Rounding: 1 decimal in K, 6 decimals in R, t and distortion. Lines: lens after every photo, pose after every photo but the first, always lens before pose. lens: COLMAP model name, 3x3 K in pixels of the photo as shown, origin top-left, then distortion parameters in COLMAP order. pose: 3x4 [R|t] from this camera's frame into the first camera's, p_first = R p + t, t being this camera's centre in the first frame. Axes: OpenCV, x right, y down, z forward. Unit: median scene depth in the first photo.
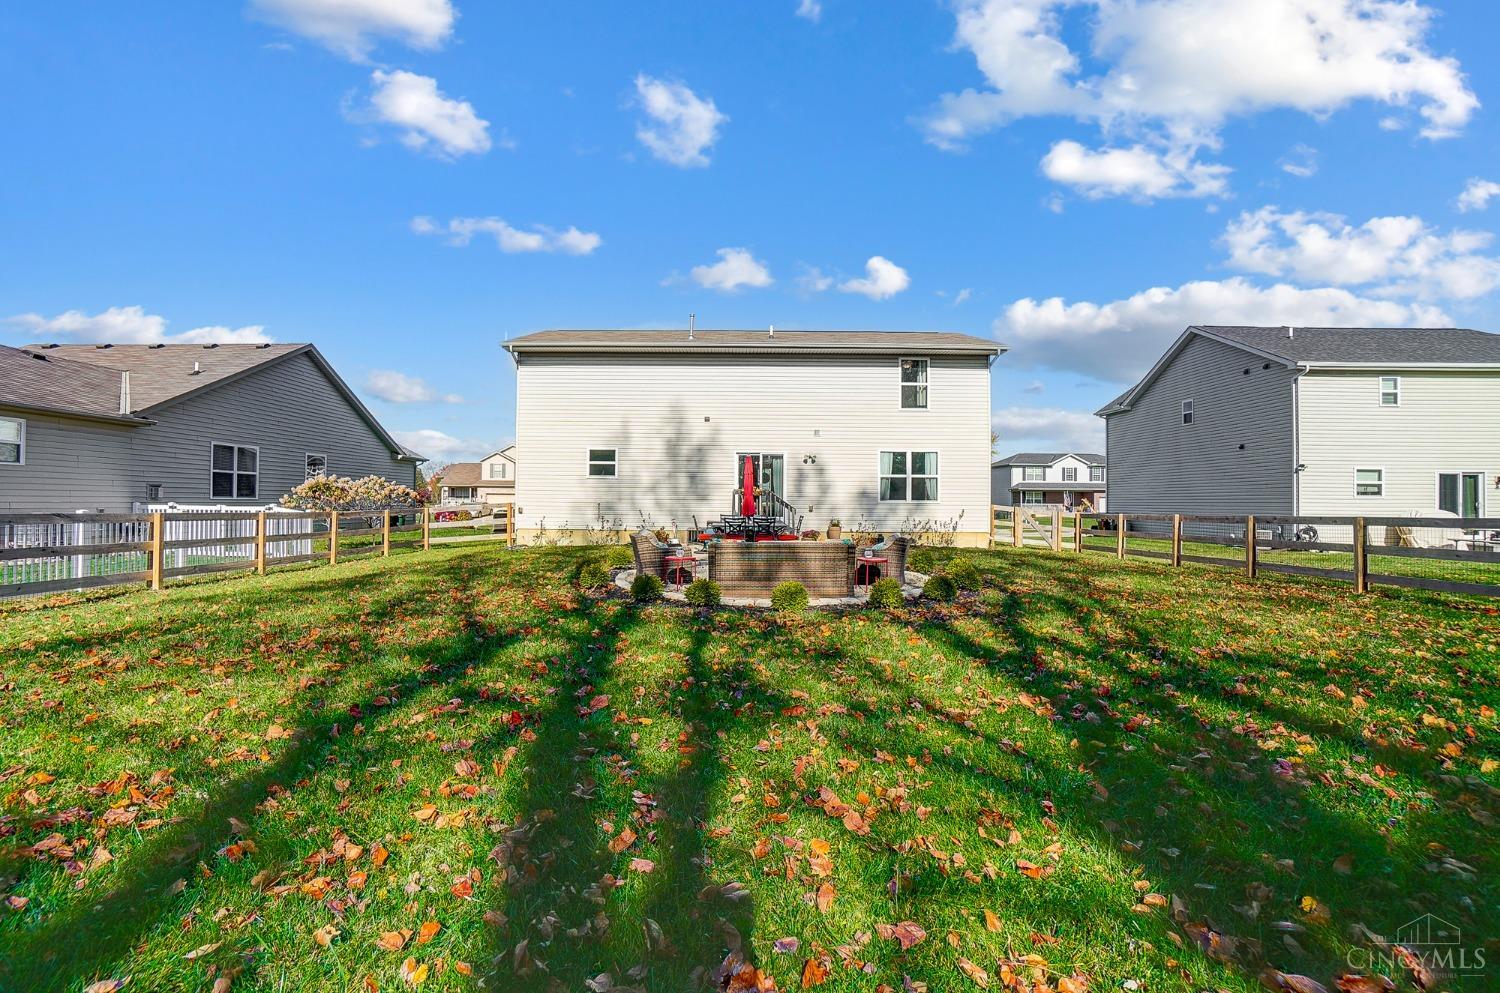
lens RADIAL K [[691.0, 0, 746.3], [0, 691.0, 484.1], [0, 0, 1]] dist [-0.046367, 0.015799]
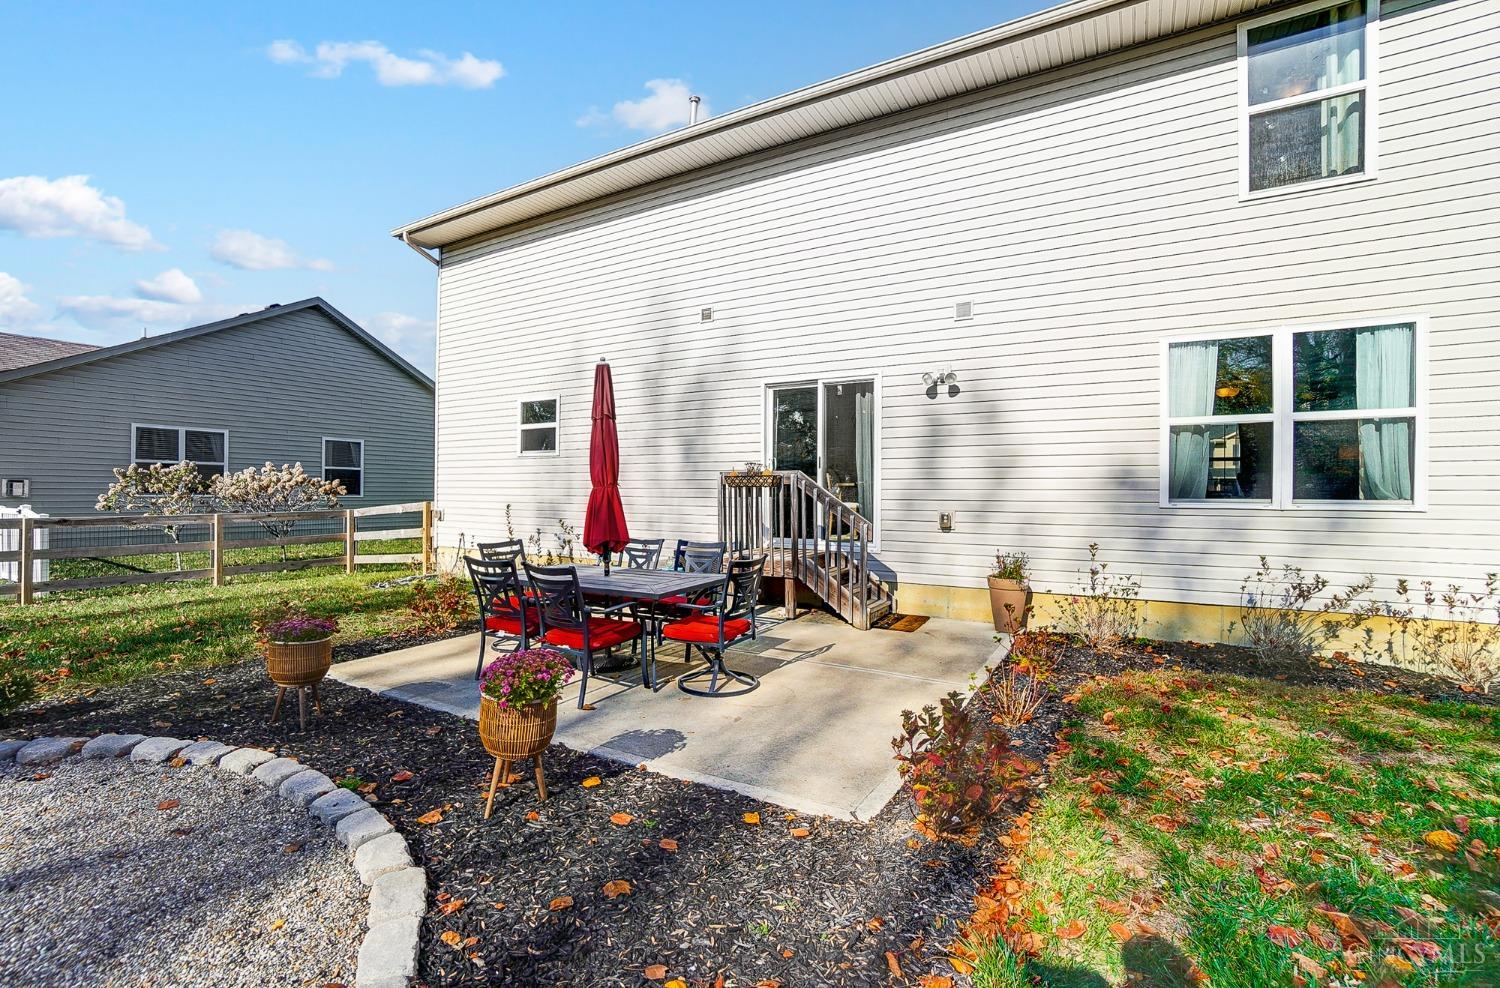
lens RADIAL K [[691.0, 0, 730.7], [0, 691.0, 495.2], [0, 0, 1]] dist [-0.046367, 0.015799]
pose [[0.851068, -0.000486, -0.525056, 0.186426], [0.012862, 0.999719, 0.019922, 0.012607], [0.524898, -0.023708, 0.850835, 0.631685]]
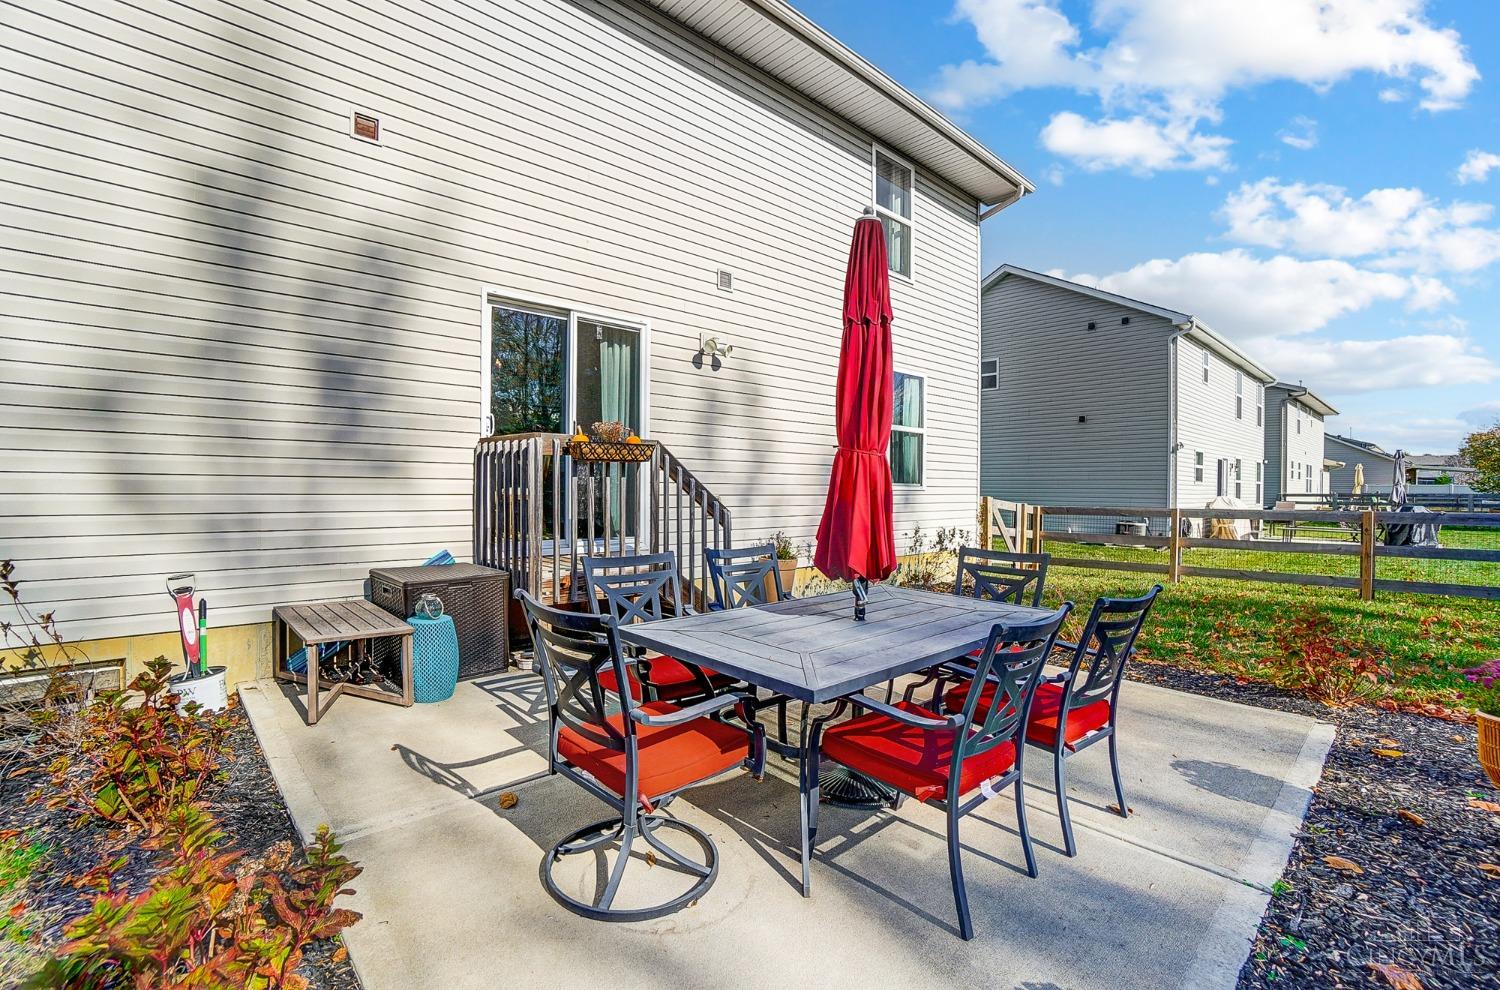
lens RADIAL K [[691.0, 0, 753.0], [0, 691.0, 486.2], [0, 0, 1]] dist [-0.046367, 0.015799]
pose [[0.728234, 0.002867, 0.685323, -0.117068], [-0.026414, 0.999366, 0.023888, 0.016867], [-0.684819, -0.035498, 0.727848, 0.743798]]
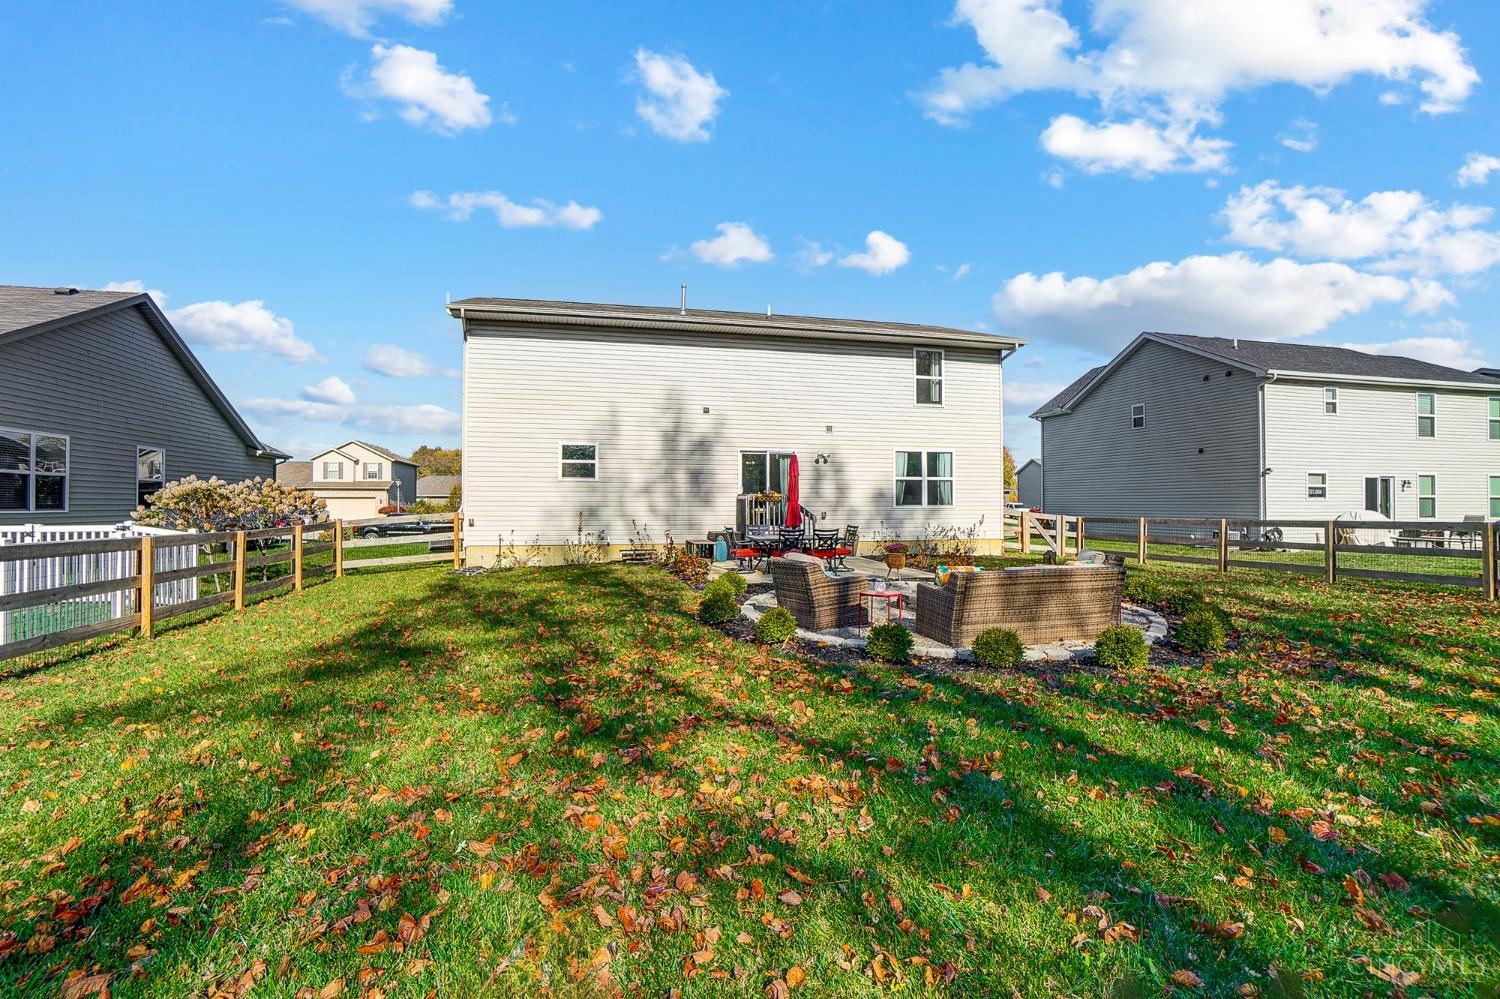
lens RADIAL K [[691.0, 0, 741.6], [0, 691.0, 498.4], [0, 0, 1]] dist [-0.046367, 0.015799]
pose [[0.971954, -0.005593, 0.235104, -0.212819], [0.000956, 0.999803, 0.019834, -0.003790], [-0.235168, -0.019052, 0.971768, 0.172210]]
